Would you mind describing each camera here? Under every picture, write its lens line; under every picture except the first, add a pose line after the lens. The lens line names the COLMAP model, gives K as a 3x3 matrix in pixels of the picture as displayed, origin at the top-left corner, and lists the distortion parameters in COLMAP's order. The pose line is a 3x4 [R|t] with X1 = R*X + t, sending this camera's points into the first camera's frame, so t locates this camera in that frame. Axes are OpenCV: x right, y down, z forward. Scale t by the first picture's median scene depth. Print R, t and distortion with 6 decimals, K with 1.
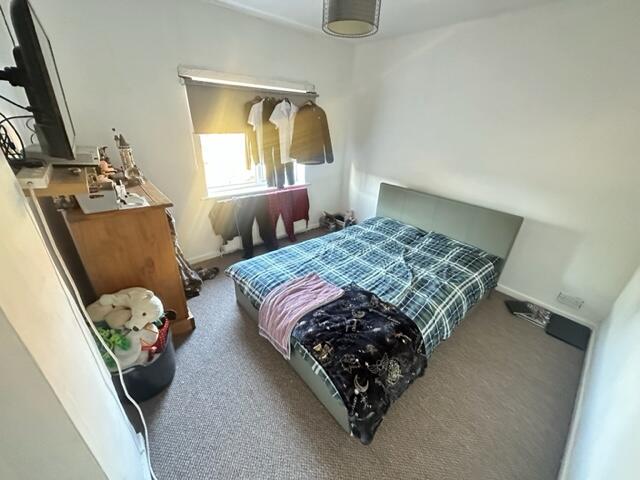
lens RADIAL K [[254.6, 0, 320.0], [0, 254.6, 240.0], [0, 0, 1]] dist [-0.003440, 0.000035]
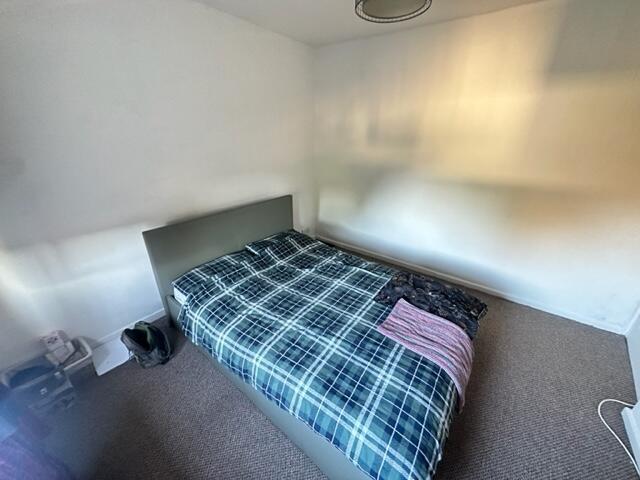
lens RADIAL K [[254.6, 0, 320.0], [0, 254.6, 240.0], [0, 0, 1]] dist [-0.003440, 0.000035]
pose [[-0.202758, -0.428509, 0.880494, -0.403462], [0.411264, 0.778760, 0.473703, -0.377895], [-0.888679, 0.458163, 0.018331, 0.765395]]
